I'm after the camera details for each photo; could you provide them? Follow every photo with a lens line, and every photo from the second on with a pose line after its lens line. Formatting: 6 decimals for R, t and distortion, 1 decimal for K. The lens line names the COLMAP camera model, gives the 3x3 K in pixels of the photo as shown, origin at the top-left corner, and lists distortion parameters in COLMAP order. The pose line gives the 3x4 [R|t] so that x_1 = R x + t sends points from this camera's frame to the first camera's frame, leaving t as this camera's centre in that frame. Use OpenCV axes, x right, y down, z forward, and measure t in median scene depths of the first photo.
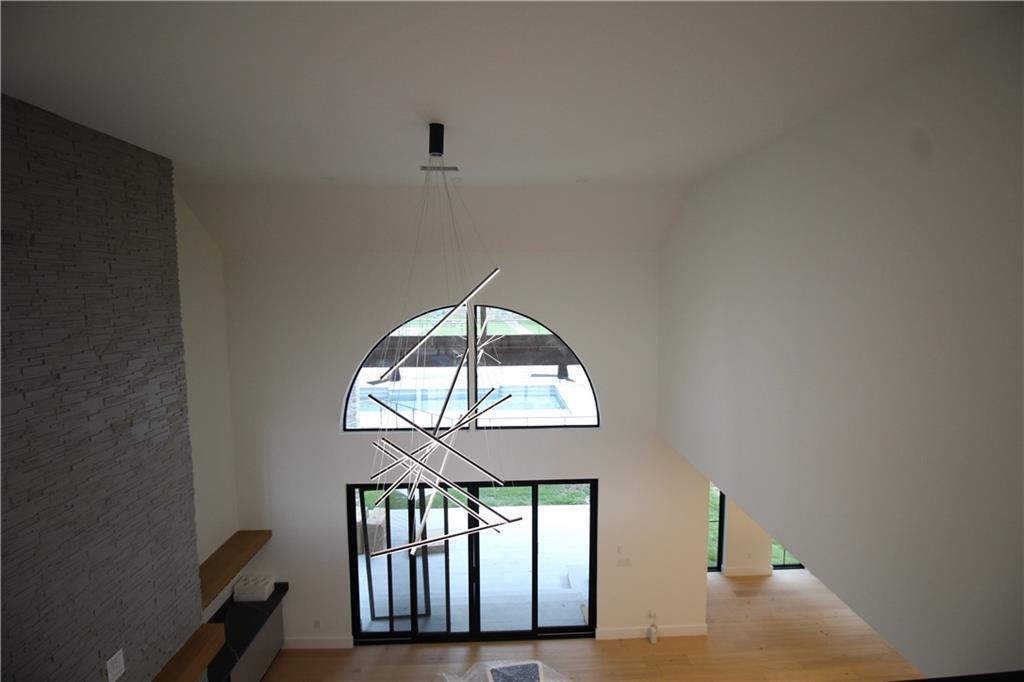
lens RADIAL K [[477.7, 0, 526.1], [0, 477.7, 331.8], [0, 0, 1]] dist [-0.028632, -0.000373]
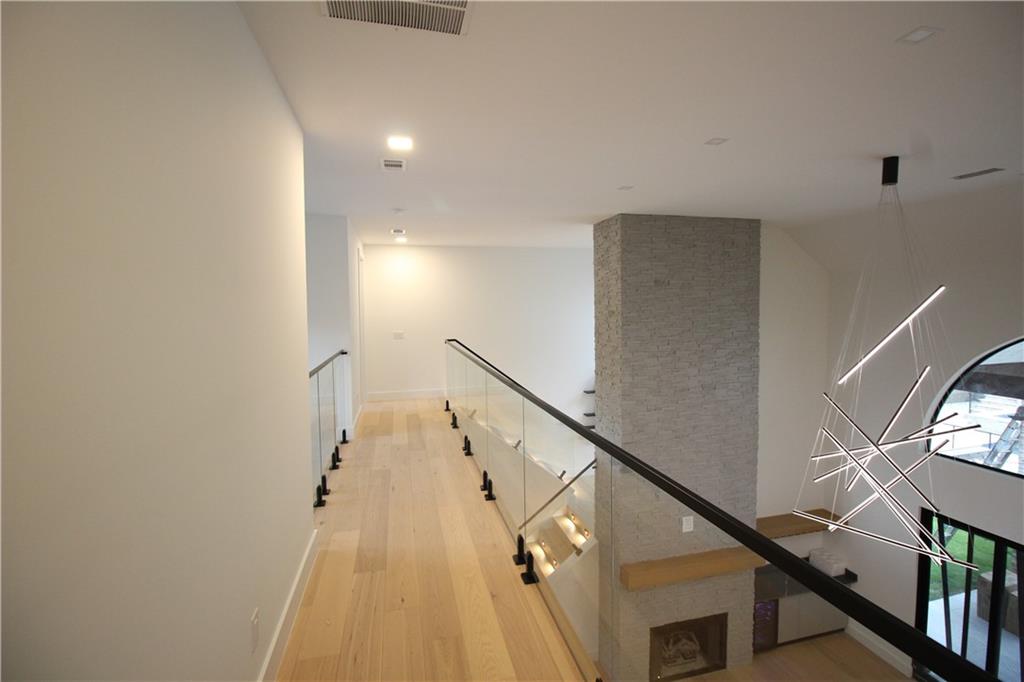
lens RADIAL K [[477.7, 0, 526.1], [0, 477.7, 331.8], [0, 0, 1]] dist [-0.028632, -0.000373]
pose [[0.176697, 0.058340, -0.982535, 0.609547], [-0.076728, 0.996021, 0.045342, -0.023387], [0.981270, 0.067376, 0.180470, 0.023481]]
